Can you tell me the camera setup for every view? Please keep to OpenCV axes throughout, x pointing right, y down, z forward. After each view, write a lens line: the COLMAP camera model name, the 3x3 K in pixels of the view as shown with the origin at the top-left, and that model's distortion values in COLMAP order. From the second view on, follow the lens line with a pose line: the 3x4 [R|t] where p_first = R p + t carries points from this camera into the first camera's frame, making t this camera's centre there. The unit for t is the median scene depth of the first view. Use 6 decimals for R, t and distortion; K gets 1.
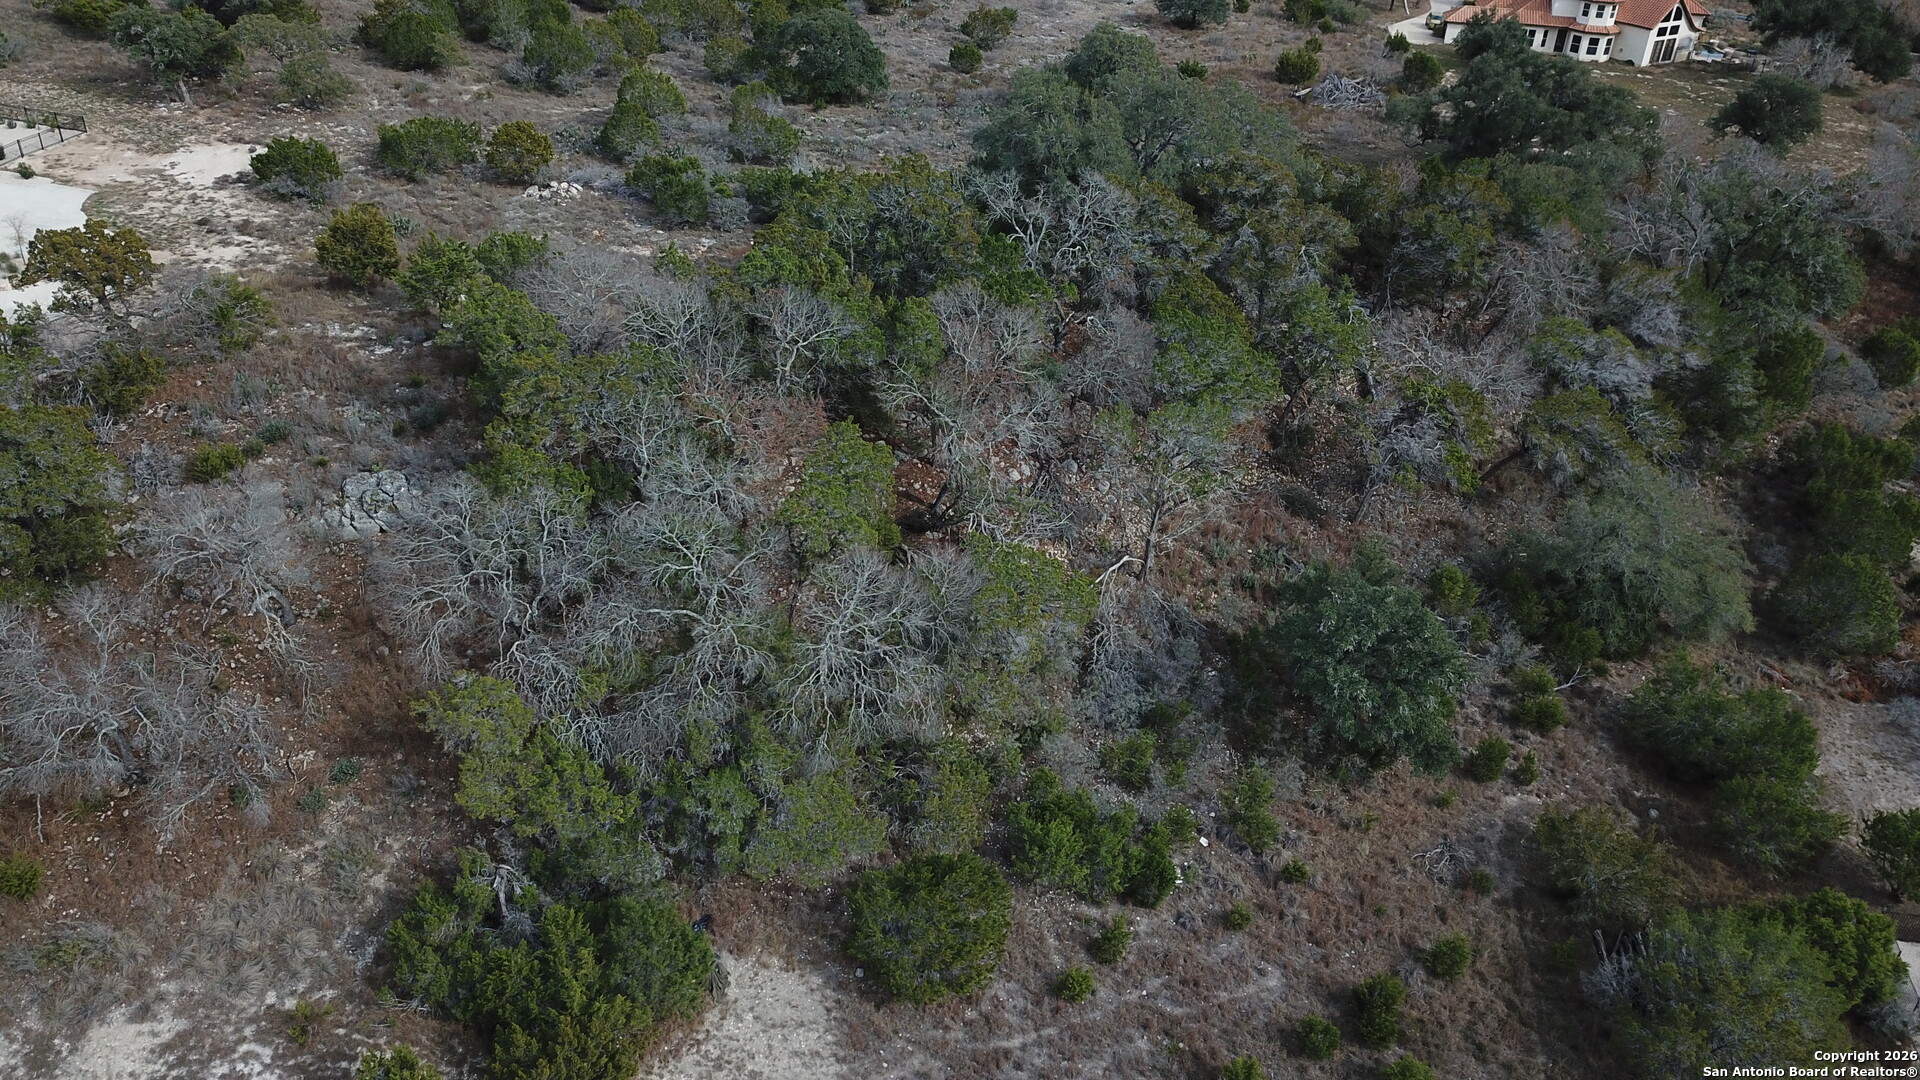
lens RADIAL K [[1450.0, 0, 972.8], [0, 1450.0, 542.4], [0, 0, 1]] dist [0.016434, -0.016047]
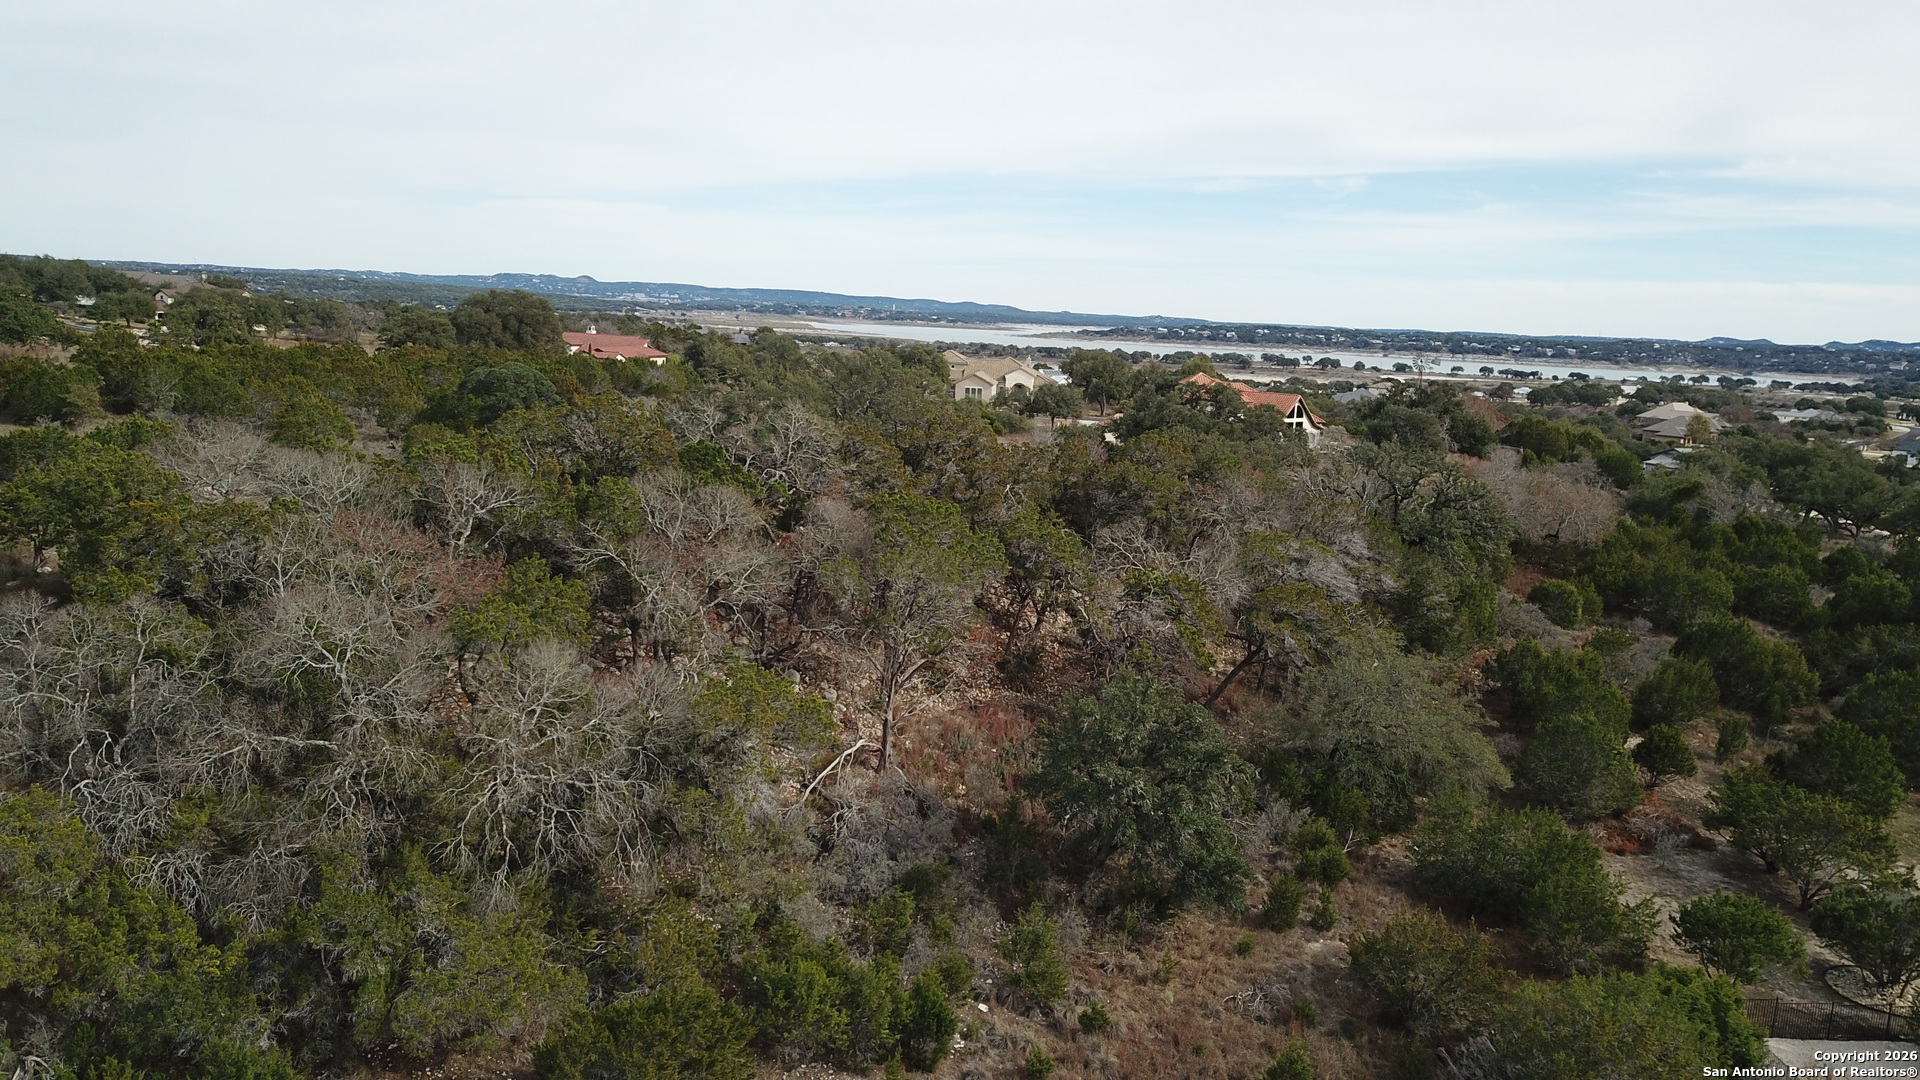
lens RADIAL K [[1450.0, 0, 973.7], [0, 1450.0, 545.0], [0, 0, 1]] dist [0.016434, -0.016047]
pose [[0.976323, -0.030482, 0.214159, -0.015253], [0.106233, 0.929976, -0.351936, 0.250473], [-0.188435, 0.366354, 0.911195, 0.149456]]
